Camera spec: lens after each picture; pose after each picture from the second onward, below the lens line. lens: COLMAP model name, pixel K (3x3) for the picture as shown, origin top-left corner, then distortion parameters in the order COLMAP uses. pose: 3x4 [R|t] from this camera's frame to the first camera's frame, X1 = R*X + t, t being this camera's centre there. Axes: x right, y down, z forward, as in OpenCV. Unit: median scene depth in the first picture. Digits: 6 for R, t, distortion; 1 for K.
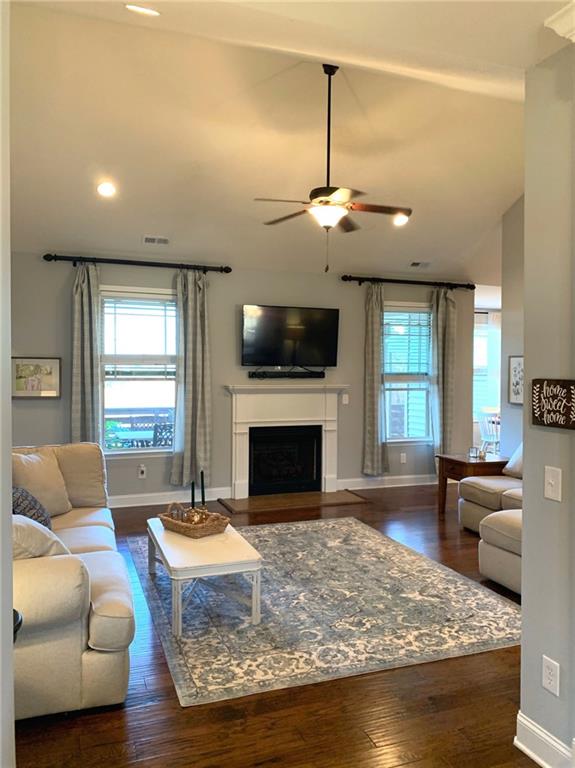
lens RADIAL K [[589.5, 0, 287.0], [0, 589.5, 376.2], [0, 0, 1]] dist [0.055985, -0.087601]
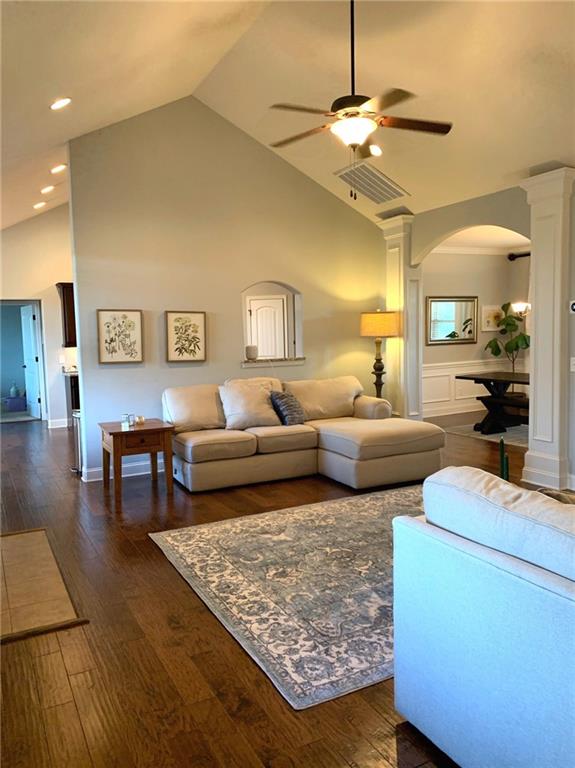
lens RADIAL K [[600.2, 0, 287.9], [0, 600.2, 371.4], [0, 0, 1]] dist [-0.001740, 0.000023]
pose [[-0.124694, -0.072964, 0.989509, -0.587697], [0.040950, 0.996064, 0.078608, -0.001927], [-0.991350, 0.050322, -0.121215, 0.901888]]
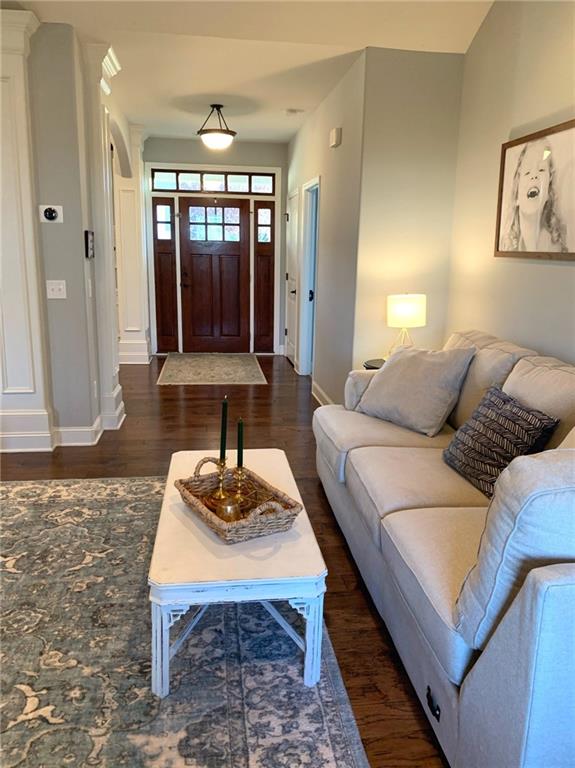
lens RADIAL K [[589.5, 0, 287.0], [0, 589.5, 376.2], [0, 0, 1]] dist [0.055985, -0.087601]
pose [[-0.974852, -0.070231, 0.211499, -0.205765], [-0.022155, 0.974885, 0.221604, 0.010081], [-0.221751, 0.211345, -0.951924, 0.985581]]
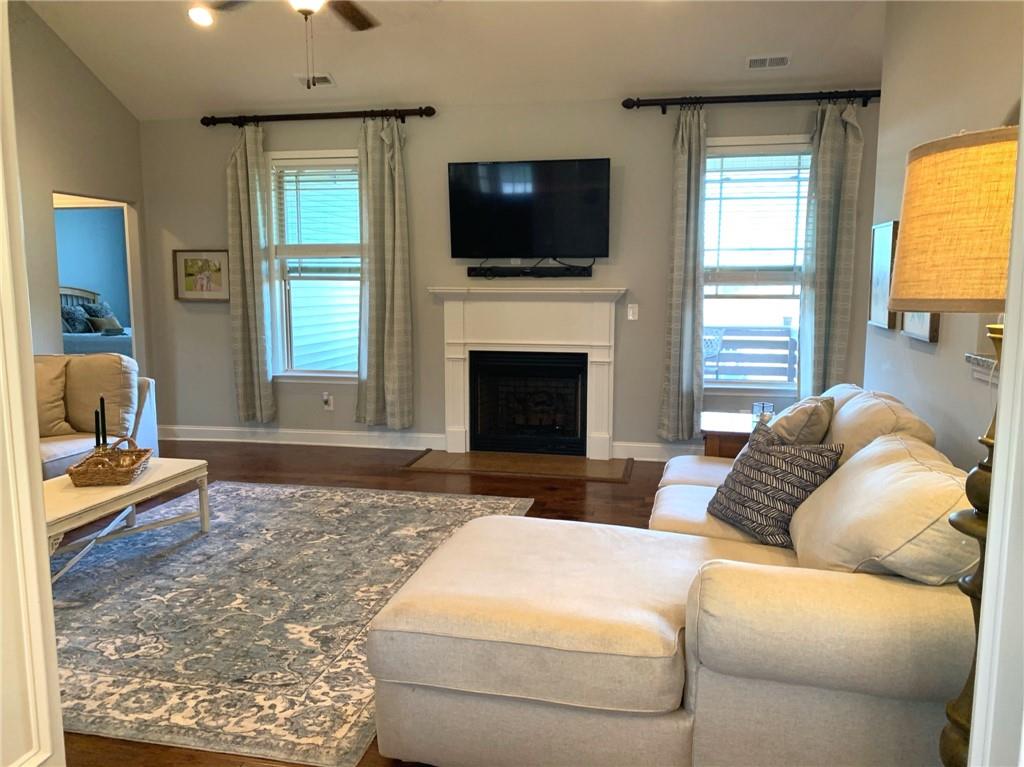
lens RADIAL K [[786.0, 0, 516.6], [0, 786.0, 375.4], [0, 0, 1]] dist [0.055985, -0.087601]
pose [[0.845596, 0.060759, -0.530354, 0.518165], [-0.002396, 0.993924, 0.110047, 0.018127], [0.533818, -0.091784, 0.840603, 0.305314]]
